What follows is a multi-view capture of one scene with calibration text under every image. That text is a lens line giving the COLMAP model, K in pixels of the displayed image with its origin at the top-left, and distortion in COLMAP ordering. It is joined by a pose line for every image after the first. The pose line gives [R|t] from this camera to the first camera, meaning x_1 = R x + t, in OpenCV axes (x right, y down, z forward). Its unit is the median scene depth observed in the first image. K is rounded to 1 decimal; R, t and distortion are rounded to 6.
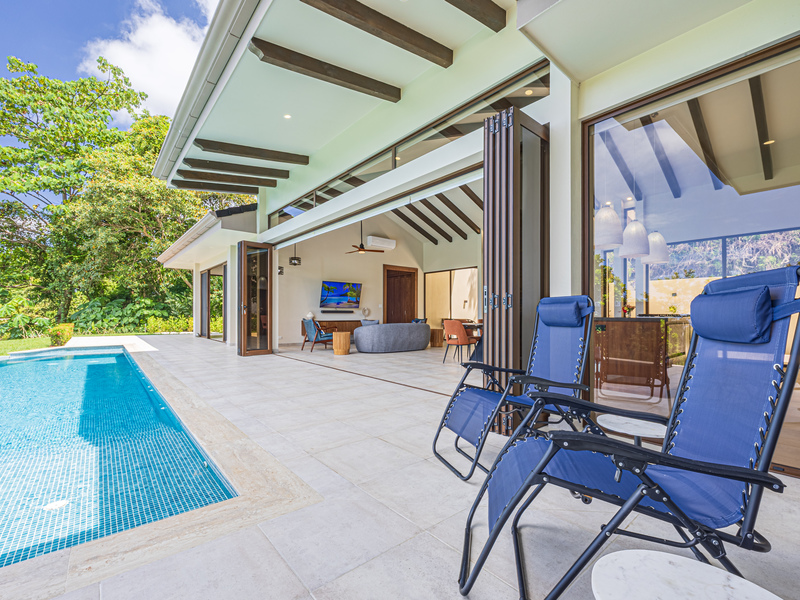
lens RADIAL K [[350.9, 0, 398.5], [0, 350.9, 307.1], [0, 0, 1]] dist [-0.001160, -0.000363]
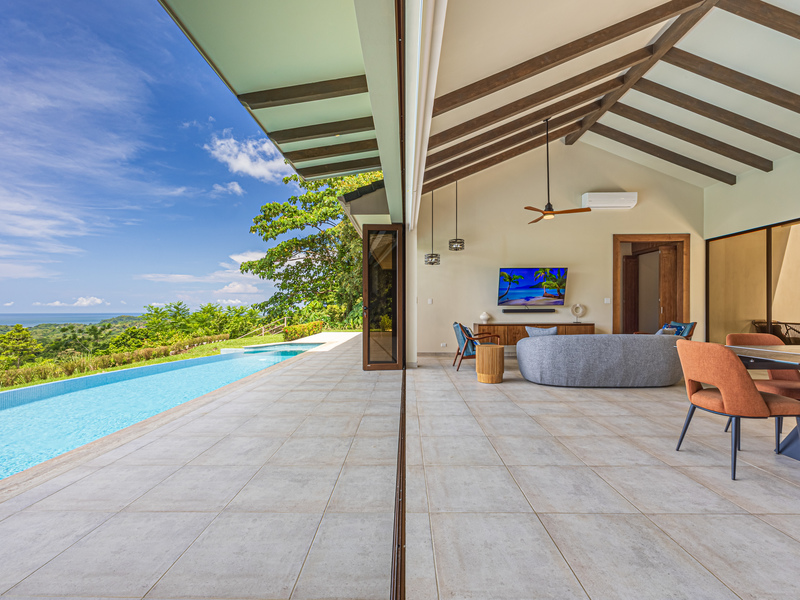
lens RADIAL K [[350.9, 0, 398.5], [0, 350.9, 307.1], [0, 0, 1]] dist [-0.001160, -0.000363]
pose [[0.746187, -0.012606, -0.665617, 0.099437], [0.020806, 0.999774, 0.004390, -0.002714], [0.665411, -0.017125, 0.746281, 0.313283]]
